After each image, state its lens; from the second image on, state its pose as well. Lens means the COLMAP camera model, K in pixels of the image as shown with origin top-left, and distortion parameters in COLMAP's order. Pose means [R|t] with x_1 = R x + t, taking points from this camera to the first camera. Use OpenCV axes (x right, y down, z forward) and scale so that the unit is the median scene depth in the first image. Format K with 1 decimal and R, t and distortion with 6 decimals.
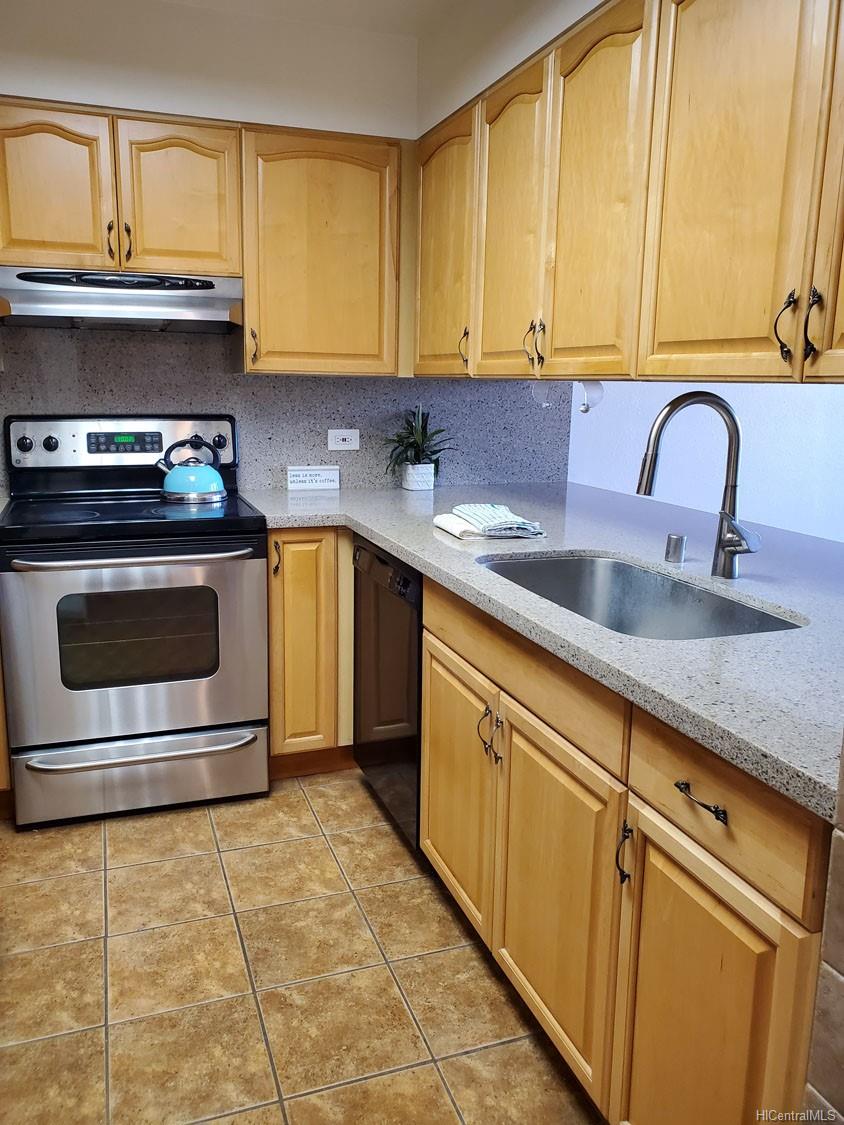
lens RADIAL K [[878.2, 0, 411.5], [0, 878.2, 544.7], [0, 0, 1]] dist [0.010128, 0.017997]
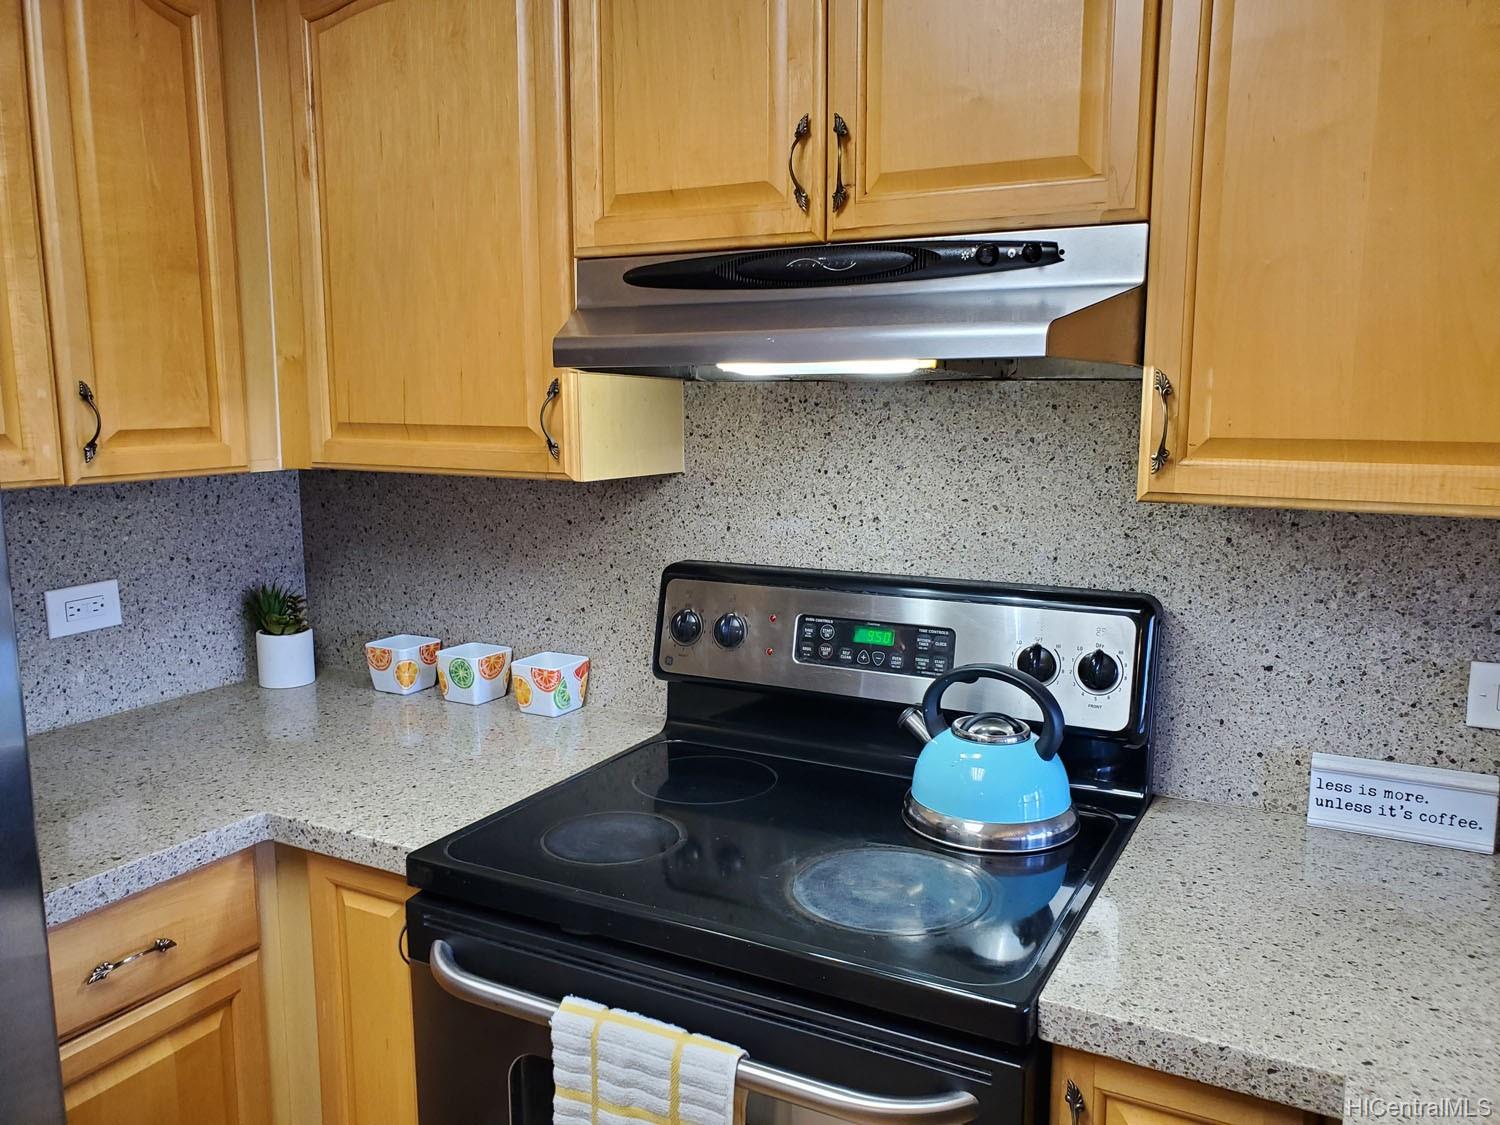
lens RADIAL K [[1171.0, 0, 750.3], [0, 1171.0, 570.6], [0, 0, 1]] dist [0.010128, 0.017997]
pose [[0.681798, 0.095202, -0.725319, 0.046317], [-0.127859, 0.991742, 0.009985, -0.182759], [0.720280, 0.085930, 0.688340, 0.693192]]
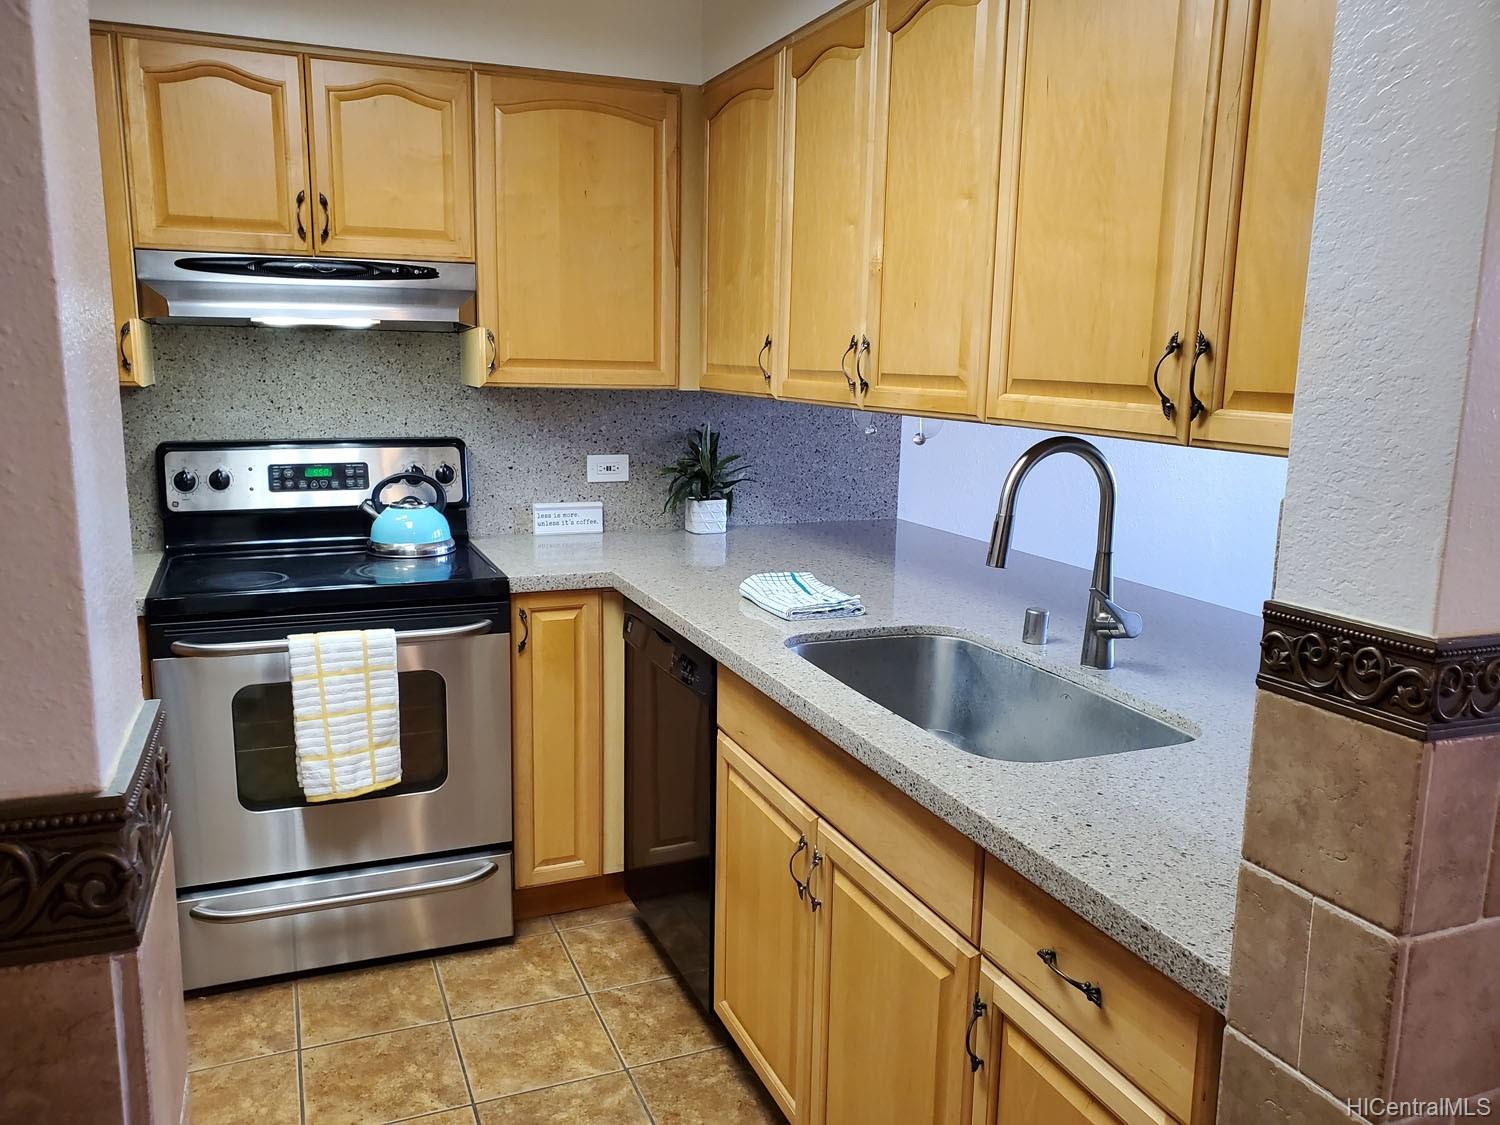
lens RADIAL K [[1171.0, 0, 747.4], [0, 1171.0, 563.1], [0, 0, 1]] dist [0.010128, 0.017997]
pose [[0.998727, -0.006018, 0.050086, -0.009773], [0.006346, 0.999959, -0.006407, -0.040348], [-0.050045, 0.006716, 0.998724, -0.033659]]
